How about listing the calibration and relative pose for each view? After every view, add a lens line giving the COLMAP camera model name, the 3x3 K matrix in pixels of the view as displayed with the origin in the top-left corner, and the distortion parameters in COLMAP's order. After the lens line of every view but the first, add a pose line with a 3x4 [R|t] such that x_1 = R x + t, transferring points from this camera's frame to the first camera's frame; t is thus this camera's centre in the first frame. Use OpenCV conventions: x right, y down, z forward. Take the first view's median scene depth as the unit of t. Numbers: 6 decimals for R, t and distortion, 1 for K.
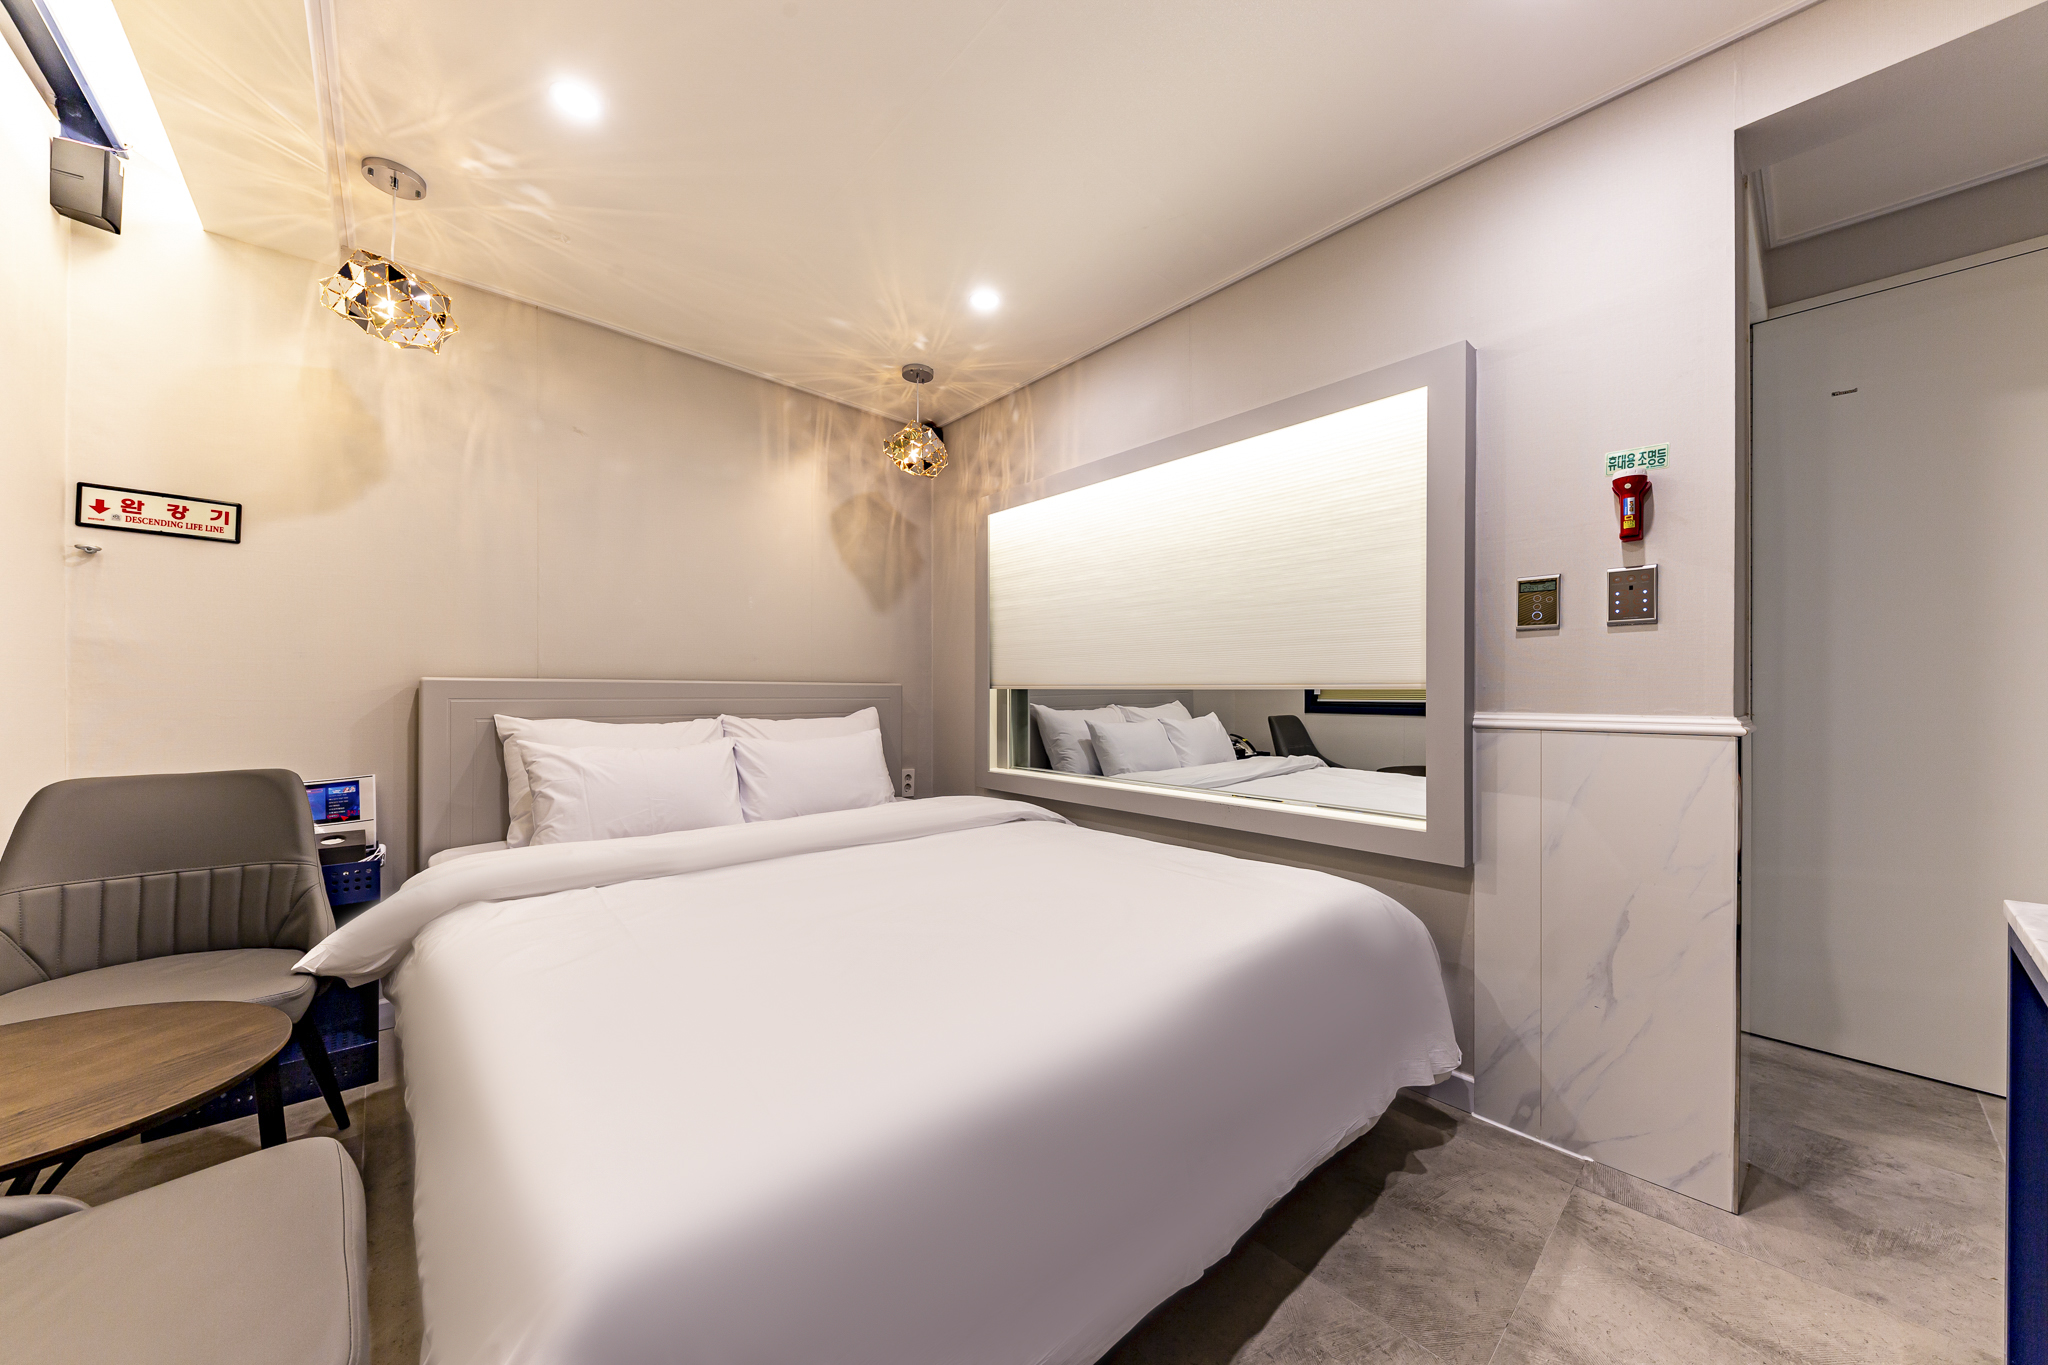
lens RADIAL K [[703.5, 0, 1023.9], [0, 703.5, 691.3], [0, 0, 1]] dist [0.015260, -0.007571]
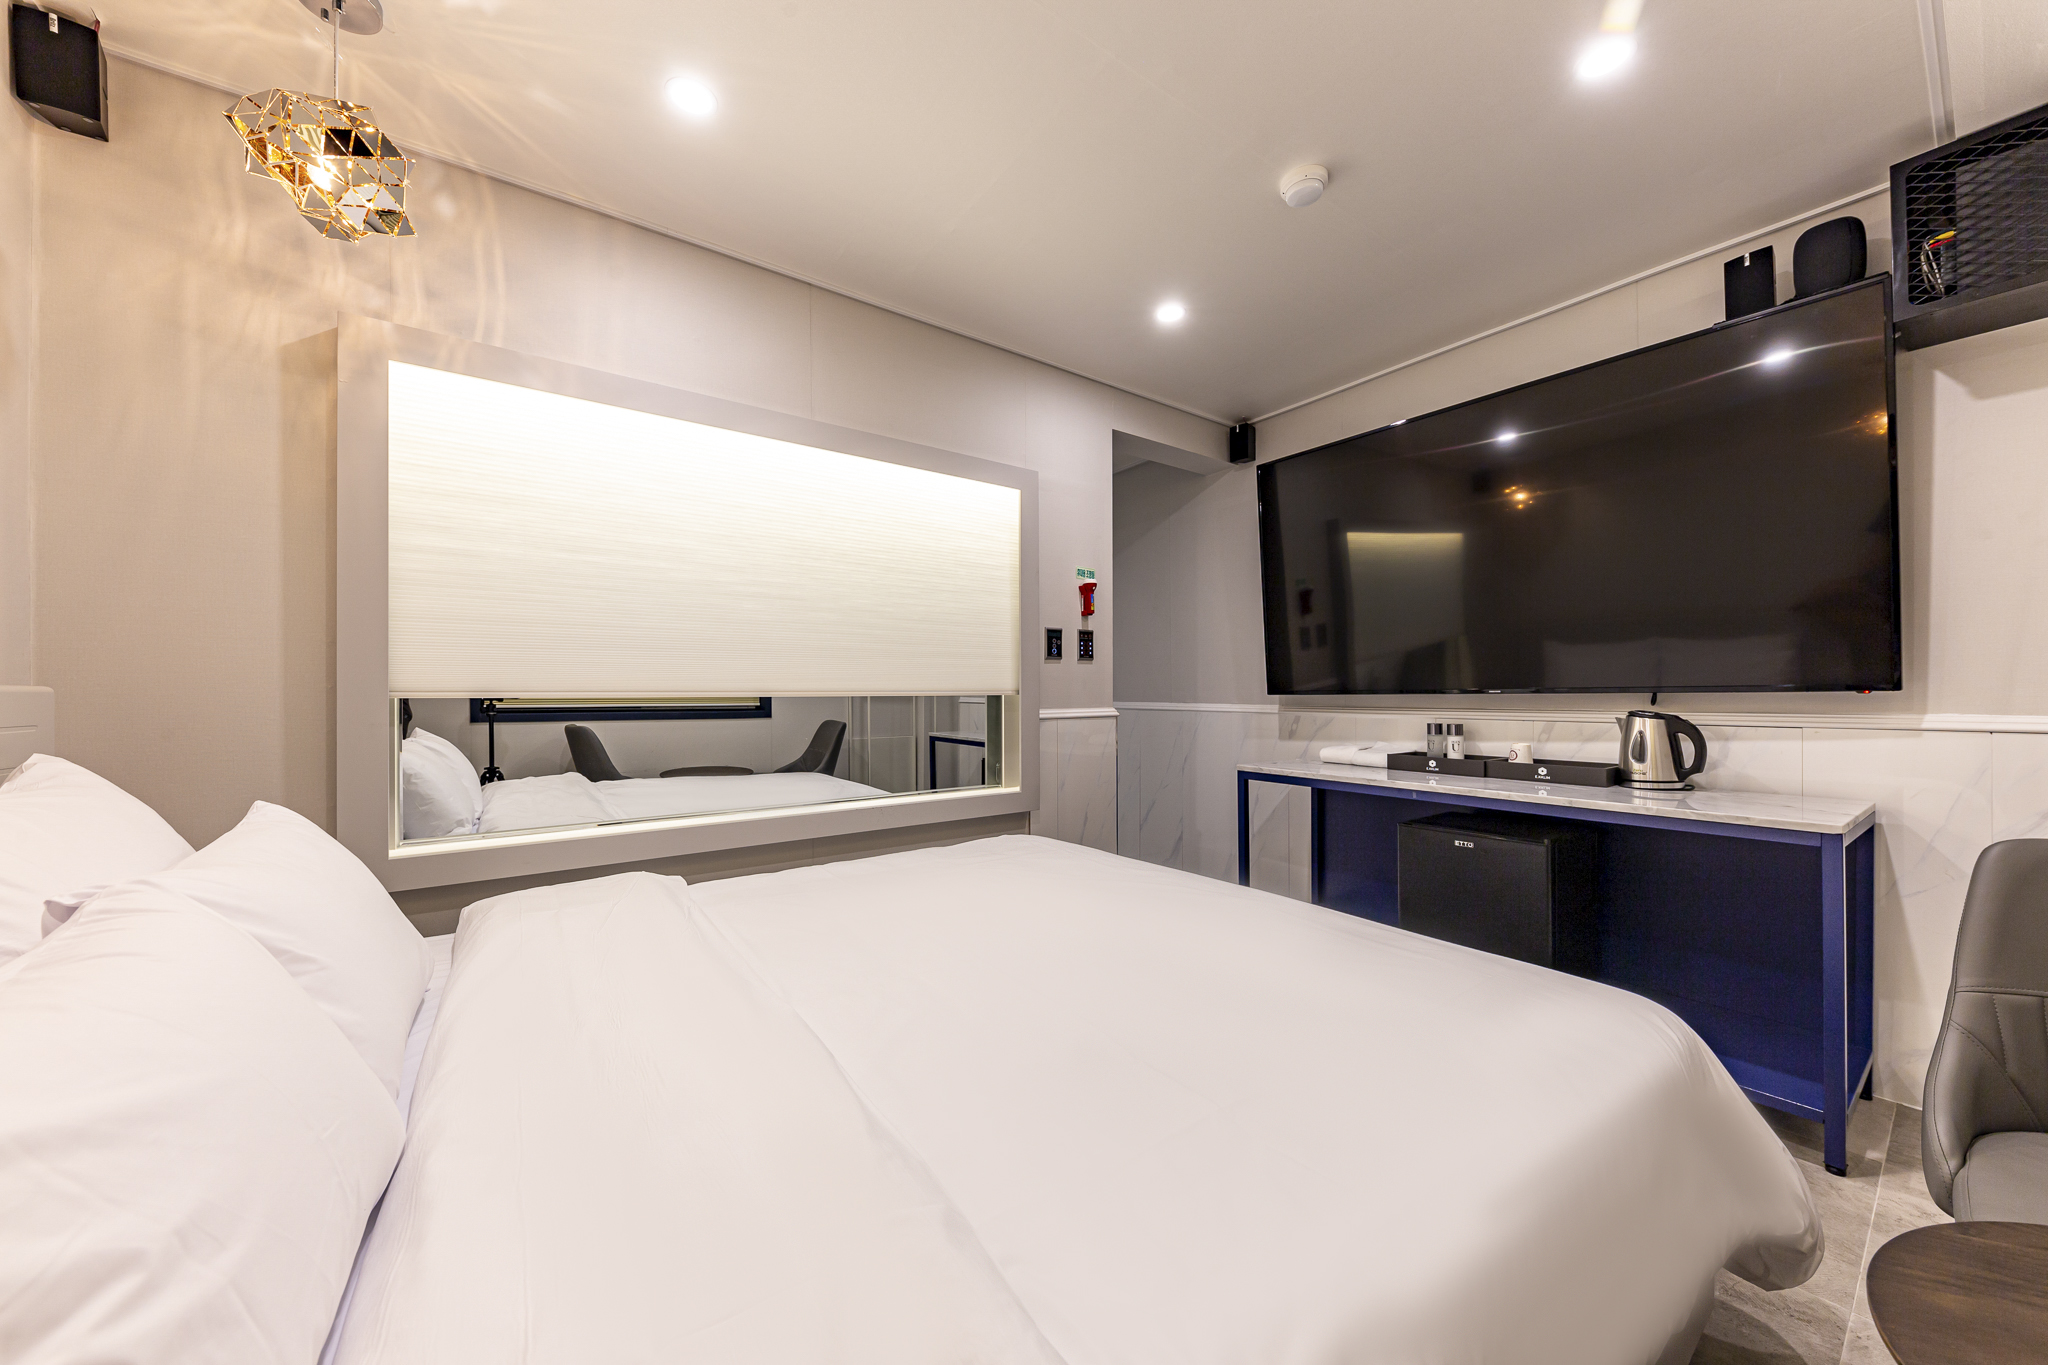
lens RADIAL K [[703.5, 0, 1023.9], [0, 703.5, 691.3], [0, 0, 1]] dist [0.015260, -0.007571]
pose [[0.107245, 0.000308, 0.994233, -0.583701], [0.008143, 0.999966, -0.001188, -0.005399], [-0.994199, 0.008224, 0.107239, 0.552928]]
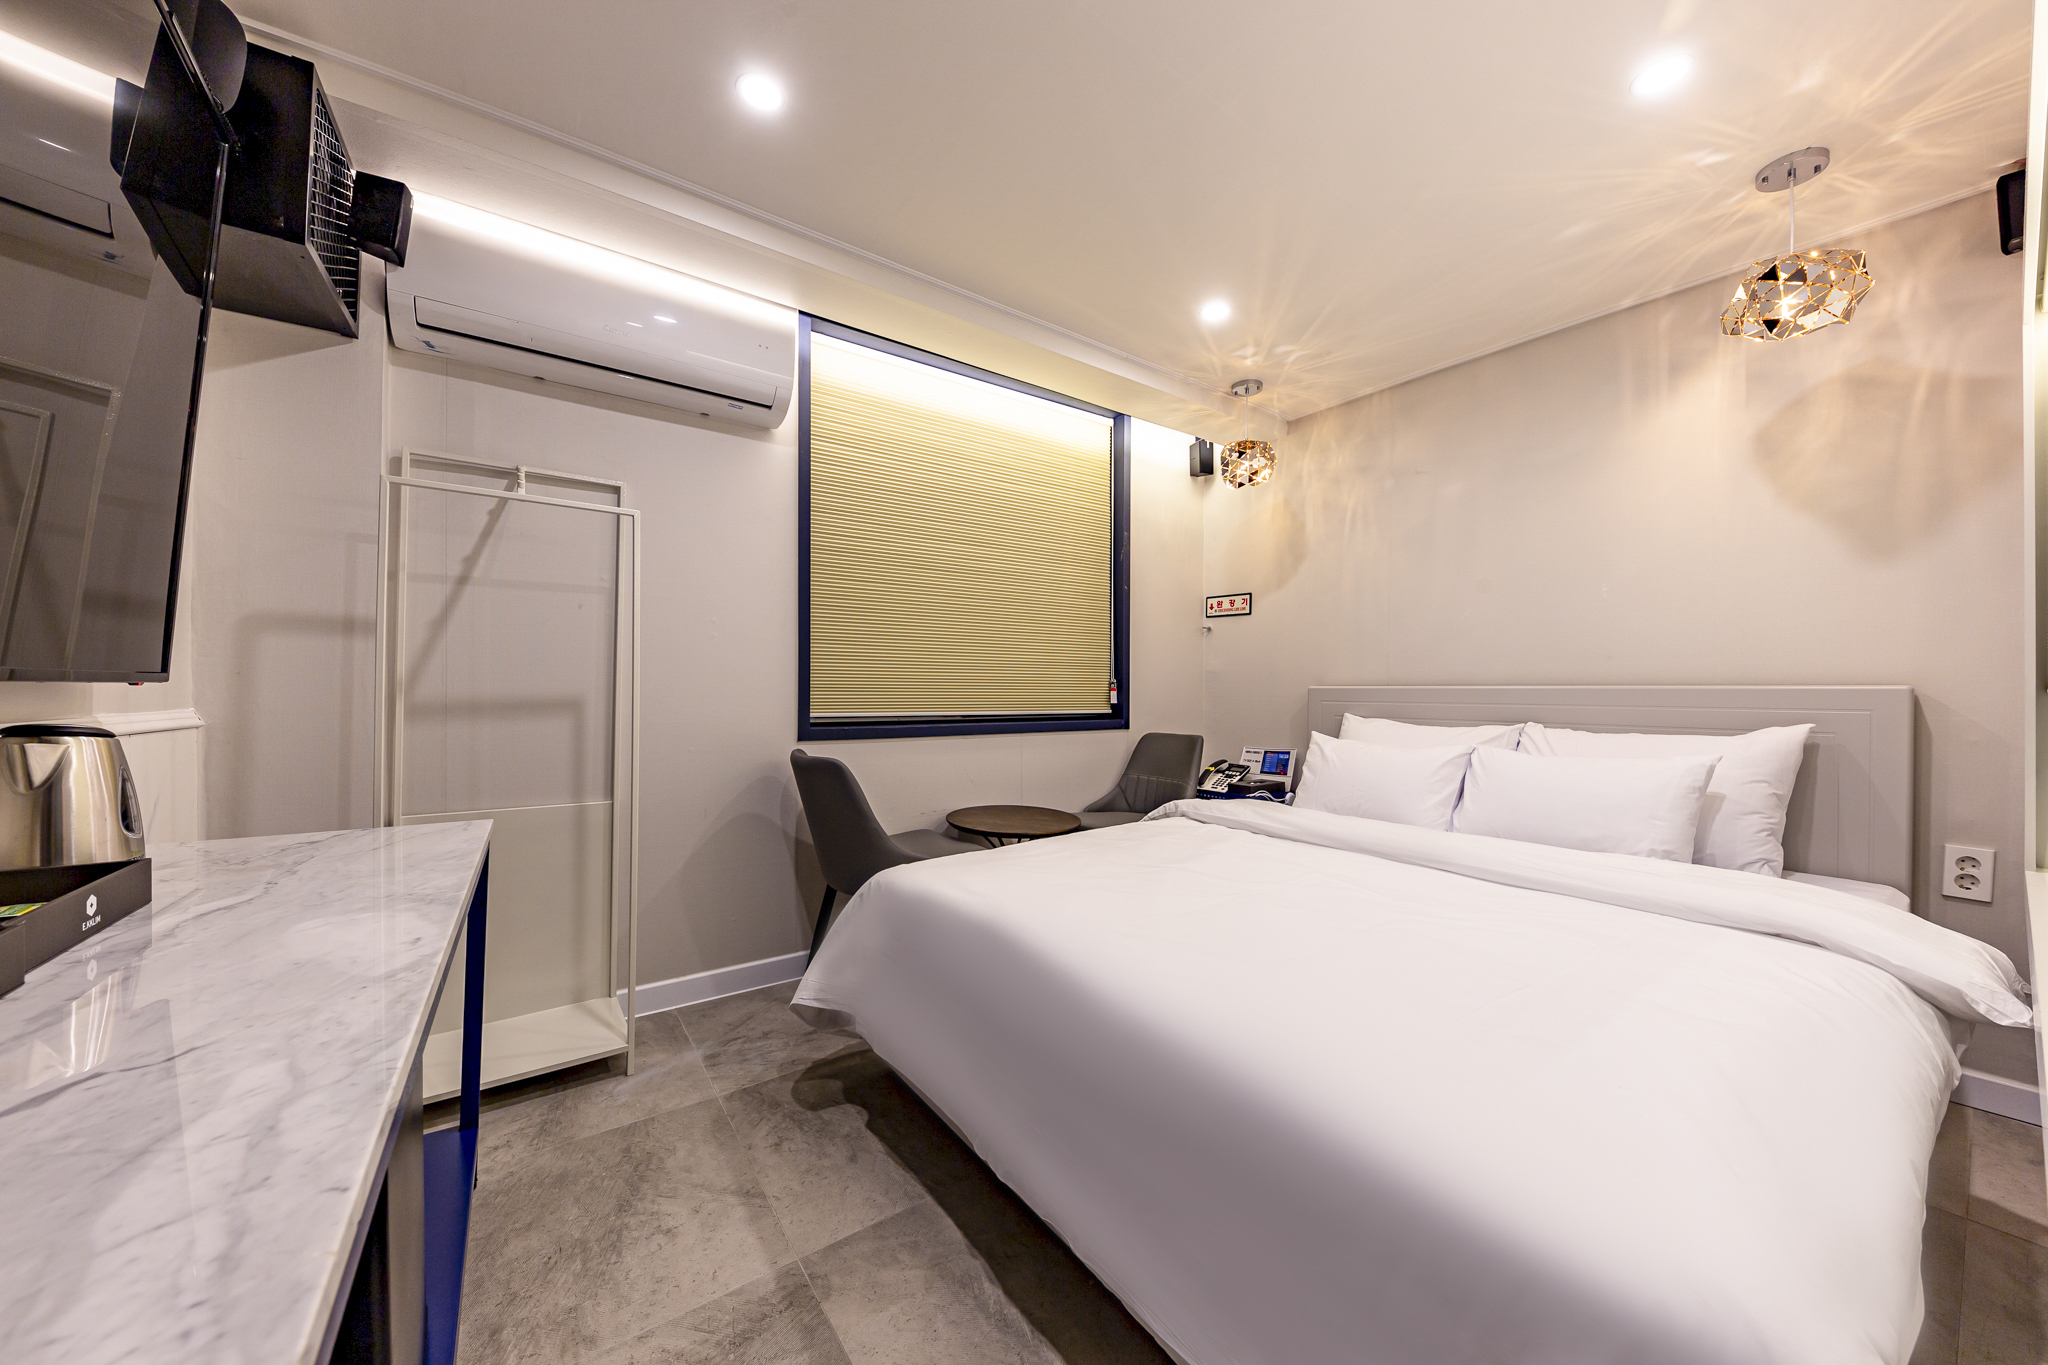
lens RADIAL K [[703.5, 0, 1023.9], [0, 703.5, 691.3], [0, 0, 1]] dist [0.015260, -0.007571]
pose [[-0.106360, -0.004965, -0.994315, 0.546967], [-0.006483, 0.999970, -0.004299, 0.000831], [0.994307, 0.005989, -0.106389, 0.441097]]
